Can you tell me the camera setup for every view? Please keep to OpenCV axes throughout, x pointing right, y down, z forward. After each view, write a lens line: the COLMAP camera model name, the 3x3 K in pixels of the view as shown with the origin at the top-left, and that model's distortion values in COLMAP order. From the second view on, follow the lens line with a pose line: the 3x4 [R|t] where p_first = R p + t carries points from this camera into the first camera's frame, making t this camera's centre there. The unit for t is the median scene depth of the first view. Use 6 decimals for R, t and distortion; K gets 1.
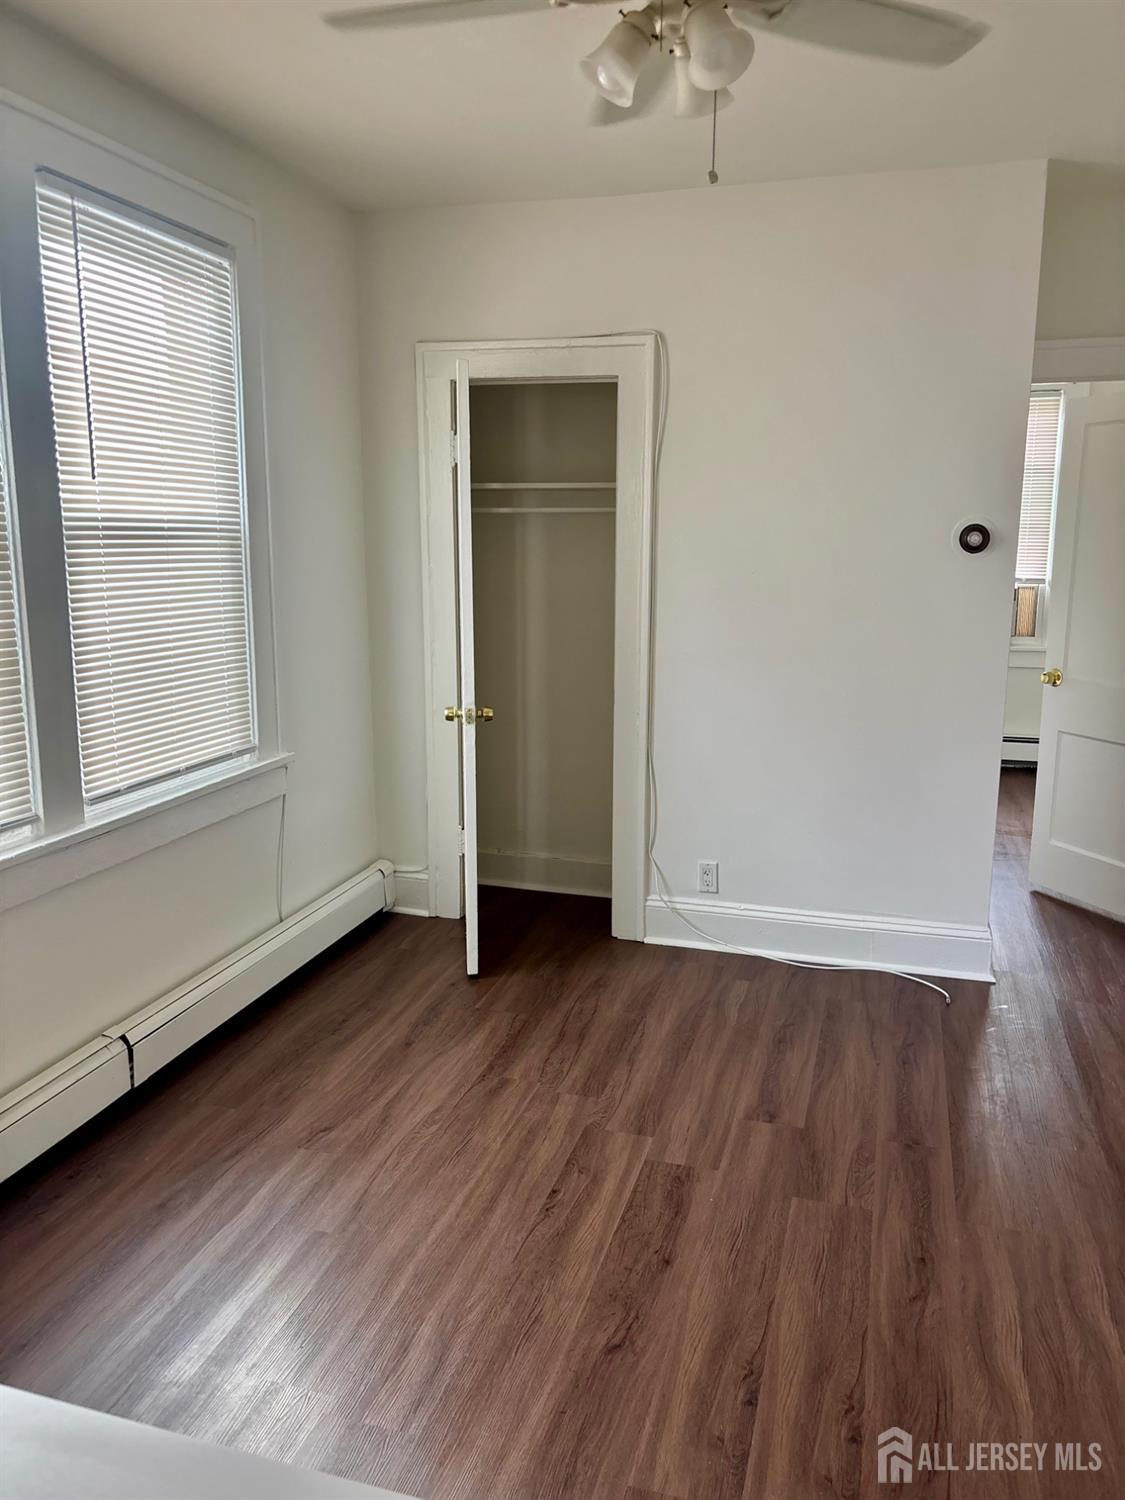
lens RADIAL K [[1135.4, 0, 562.5], [0, 1135.4, 750.0], [0, 0, 1]] dist [-0.001288, -0.002749]
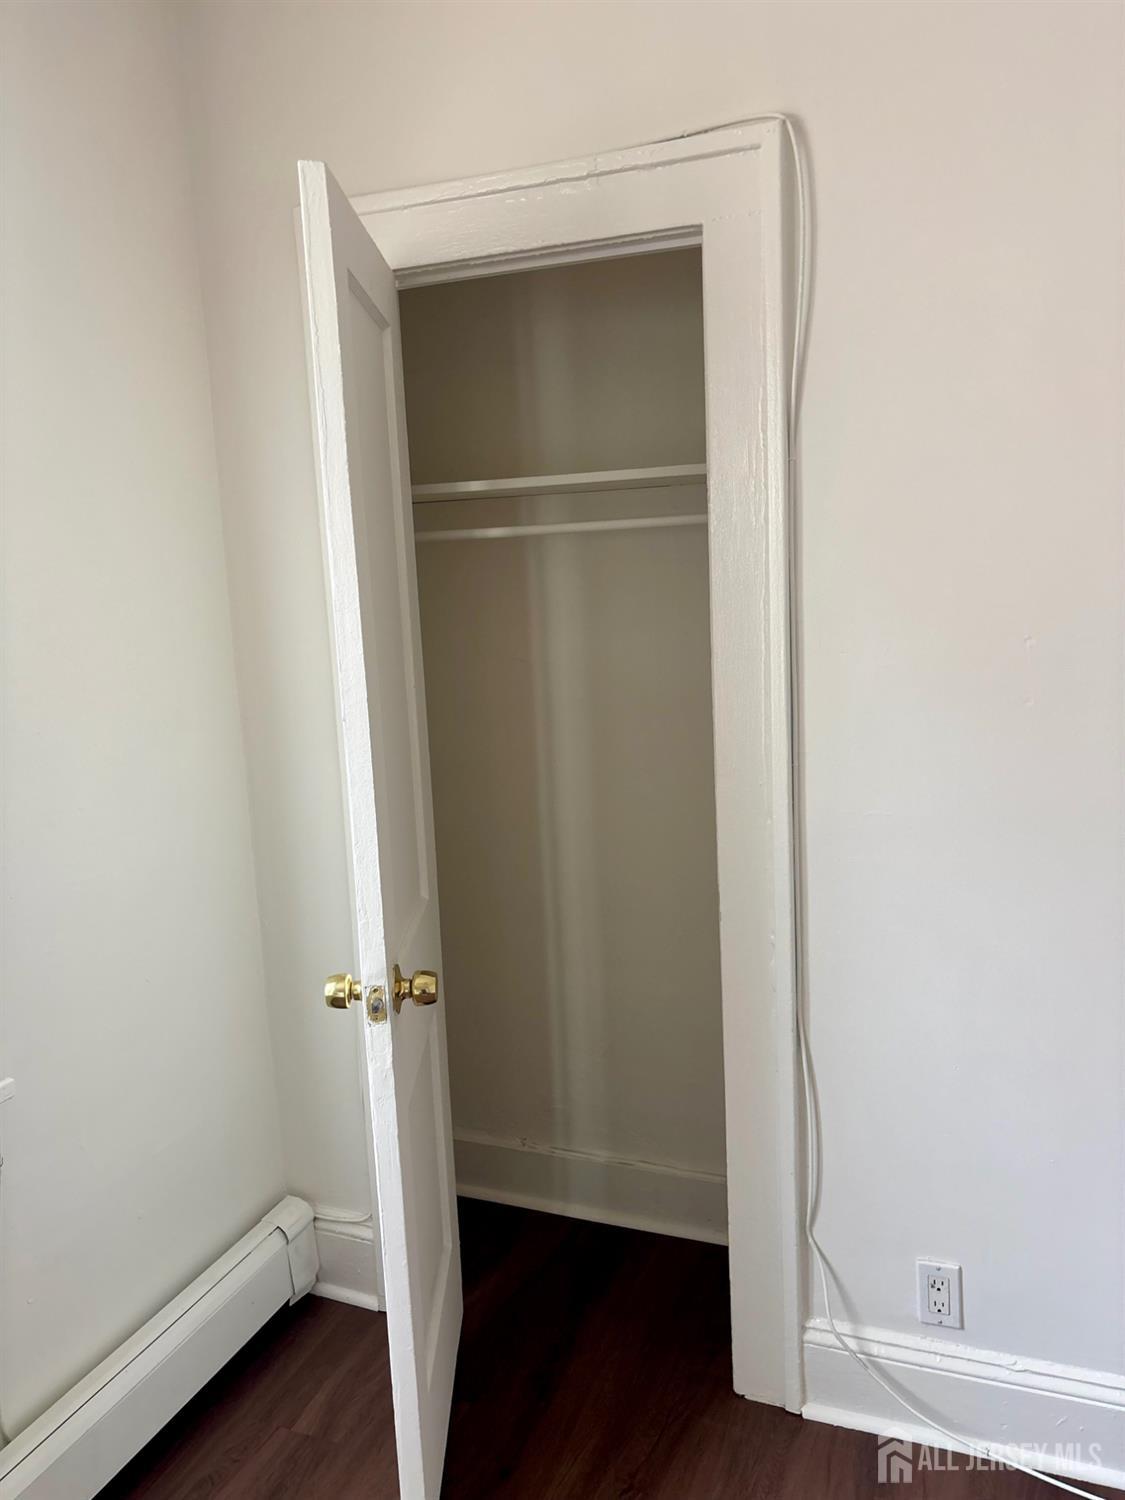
lens RADIAL K [[1135.4, 0, 562.5], [0, 1135.4, 750.0], [0, 0, 1]] dist [-0.001288, -0.002749]
pose [[0.994813, -0.034065, -0.095852, 0.027424], [0.029750, 0.998494, -0.046093, -0.090359], [0.097278, 0.043003, 0.994328, 0.512501]]
